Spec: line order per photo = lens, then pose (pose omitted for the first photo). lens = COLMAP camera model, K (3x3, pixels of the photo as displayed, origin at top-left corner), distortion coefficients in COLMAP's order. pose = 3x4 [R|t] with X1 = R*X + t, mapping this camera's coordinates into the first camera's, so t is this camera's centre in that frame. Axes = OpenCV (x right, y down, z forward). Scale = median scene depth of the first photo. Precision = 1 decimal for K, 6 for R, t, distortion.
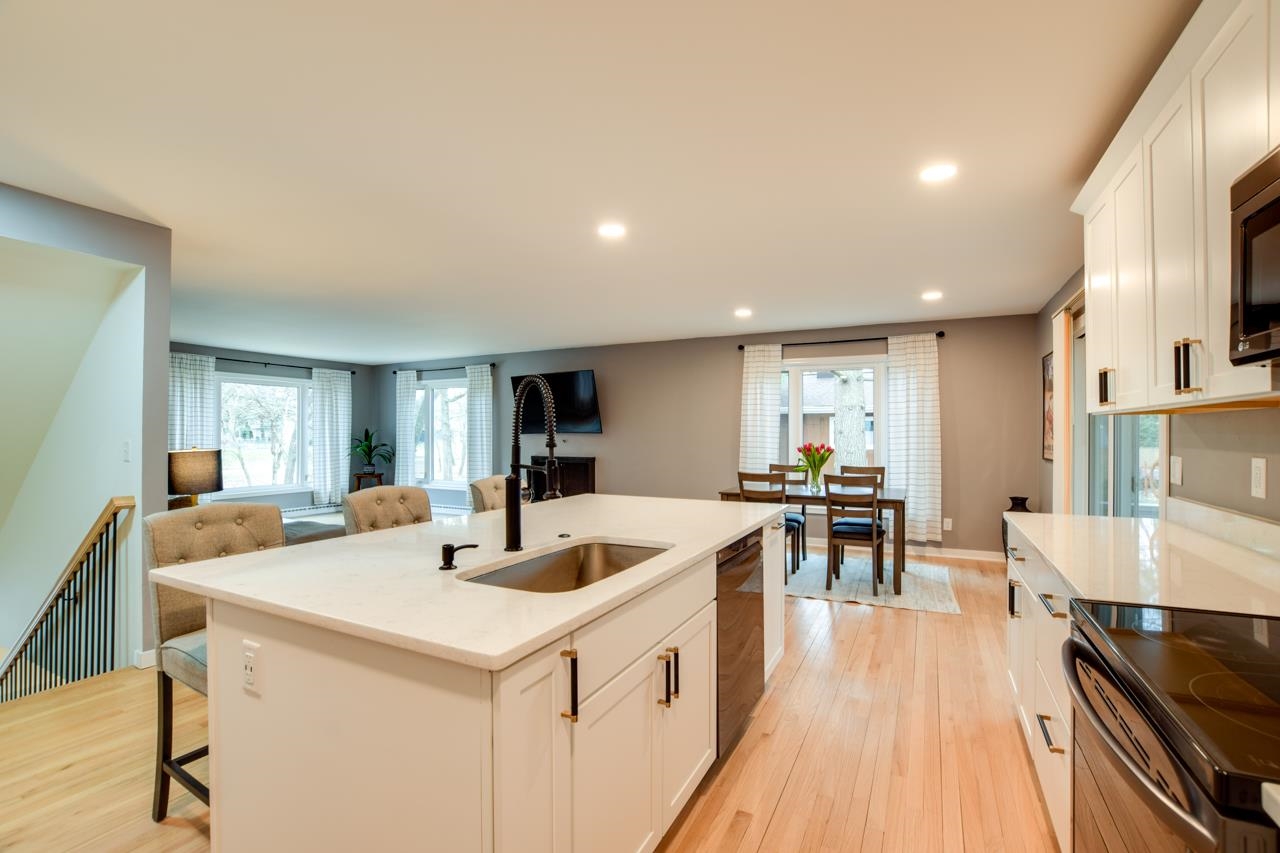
lens RADIAL K [[565.6, 0, 645.5], [0, 565.6, 428.8], [0, 0, 1]] dist [-0.029168, -0.000273]
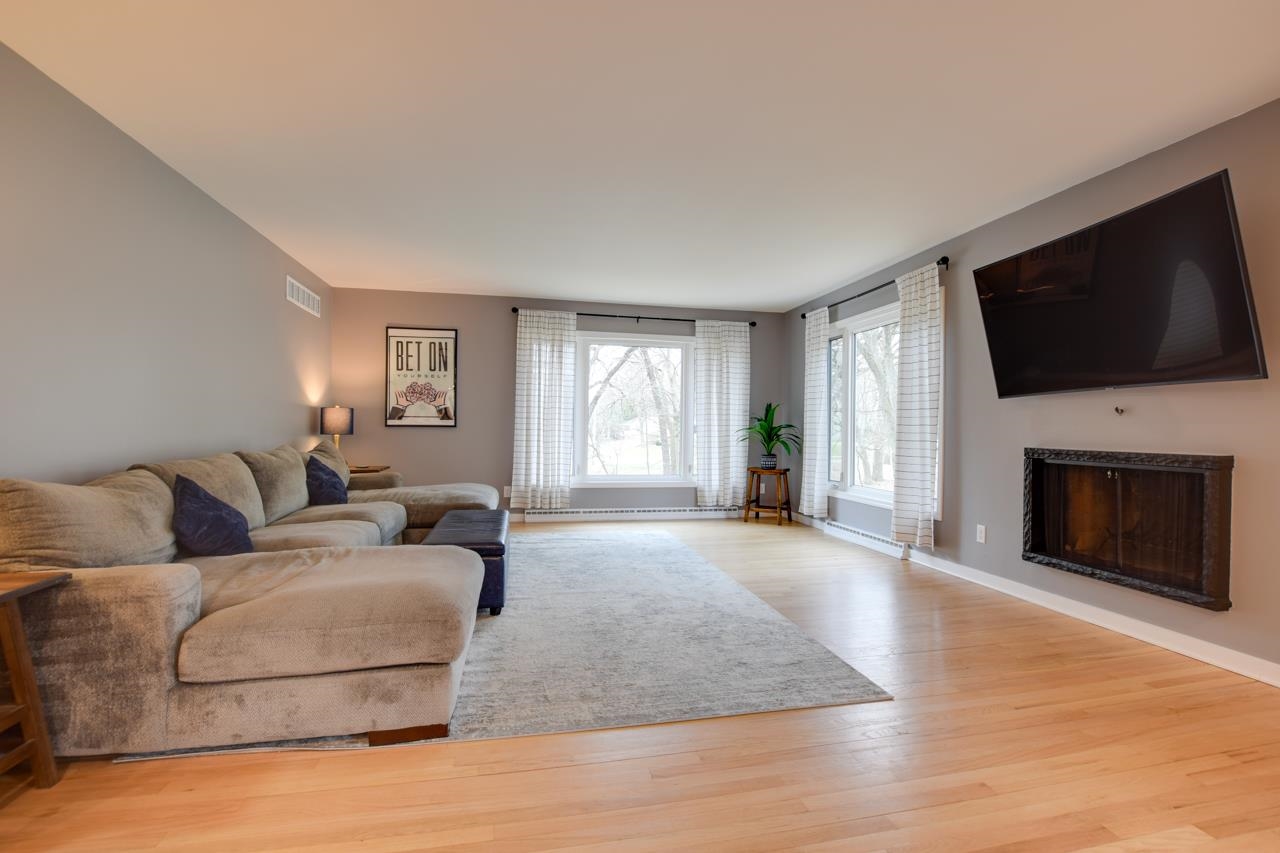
lens RADIAL K [[573.5, 0, 648.0], [0, 573.5, 427.9], [0, 0, 1]] dist [-0.029160, 0.000559]
pose [[0.631834, 0.008510, -0.775057, -0.054242], [-0.006807, 0.999962, 0.005430, 0.033763], [0.775074, 0.001845, 0.631868, 0.541964]]
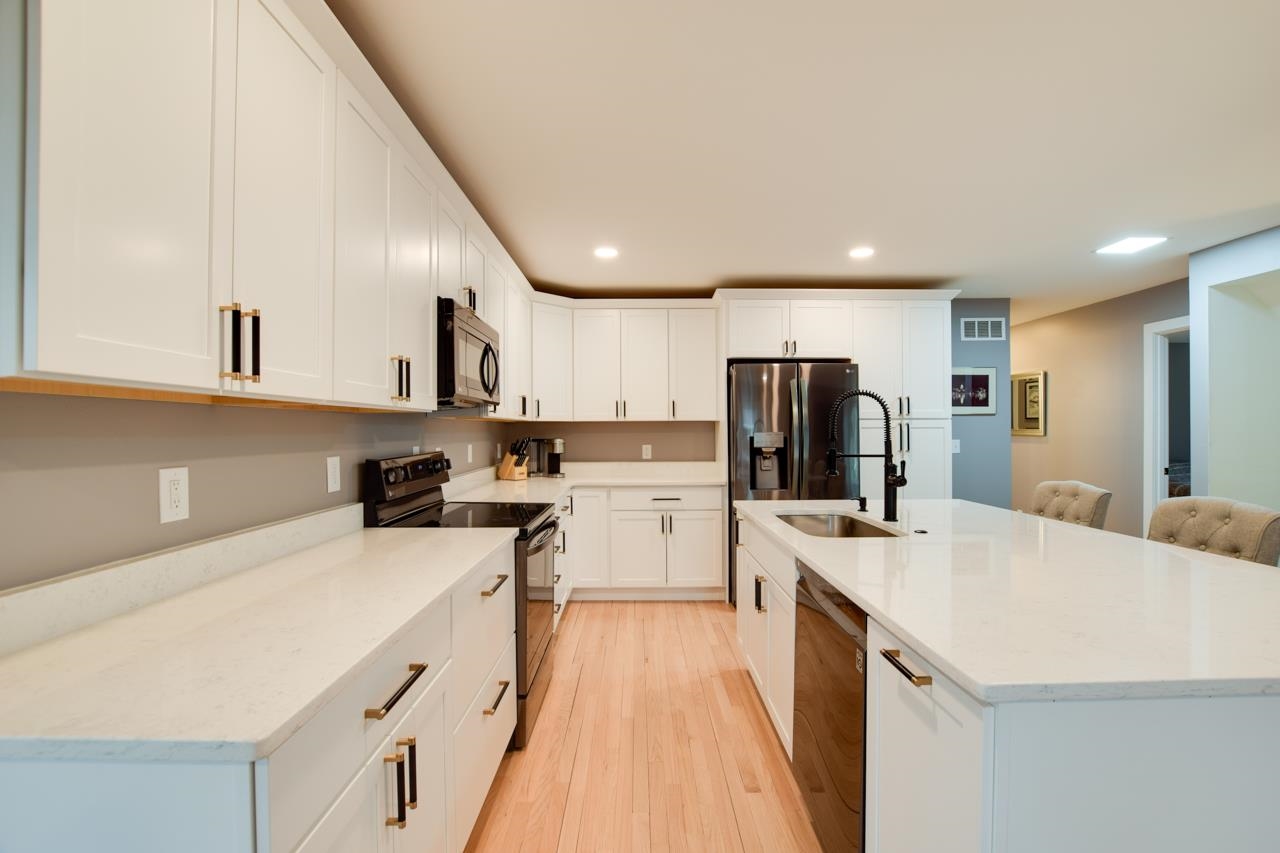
lens RADIAL K [[565.6, 0, 645.5], [0, 565.6, 428.8], [0, 0, 1]] dist [-0.029168, -0.000273]
pose [[-0.886043, 0.001987, -0.463599, 0.212628], [0.006347, 0.999949, -0.007845, 0.002337], [0.463560, -0.009893, -0.886010, 0.463825]]
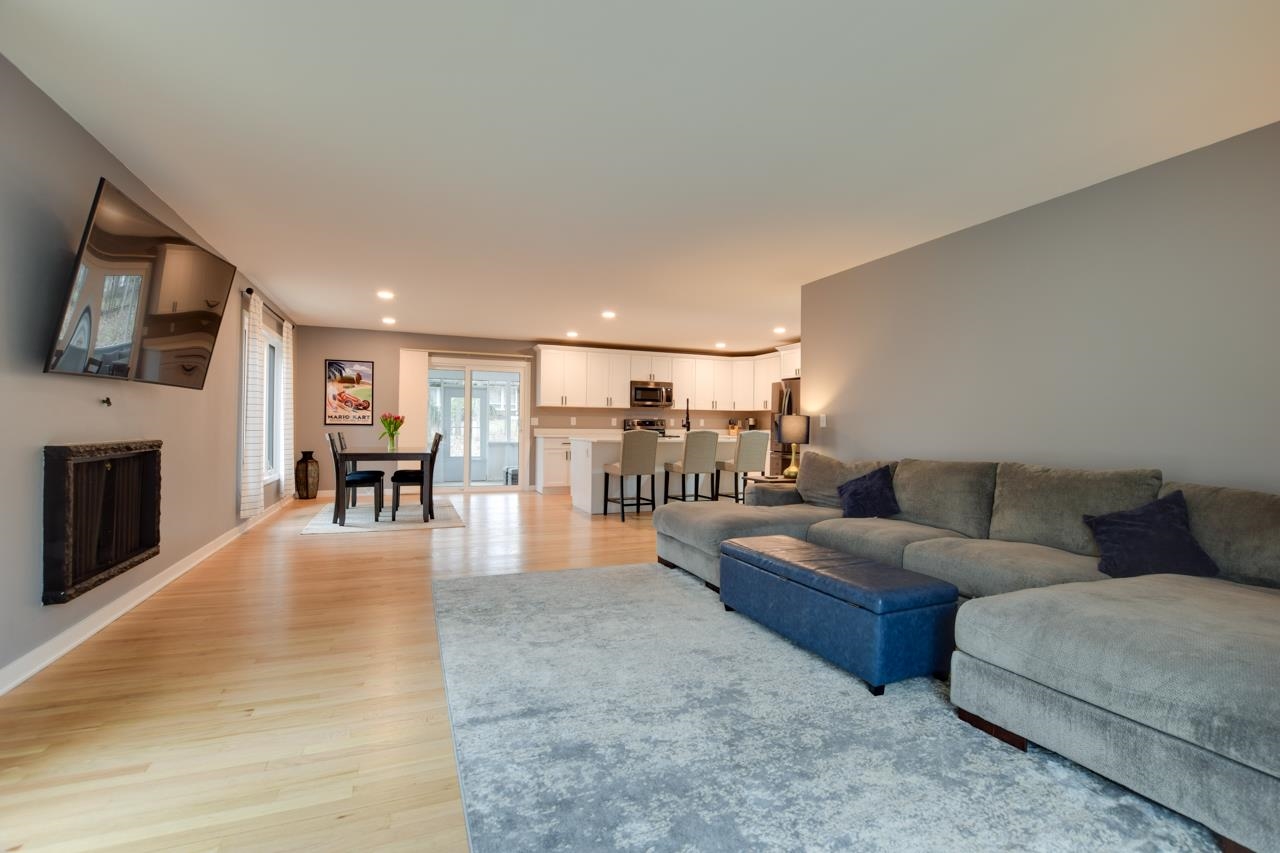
lens RADIAL K [[573.5, 0, 648.0], [0, 573.5, 427.9], [0, 0, 1]] dist [-0.029160, 0.000559]
pose [[-0.761870, -0.013186, 0.647596, -0.681944], [-0.015368, 0.999879, 0.002279, 0.030877], [-0.647548, -0.008216, -0.761980, 1.095677]]
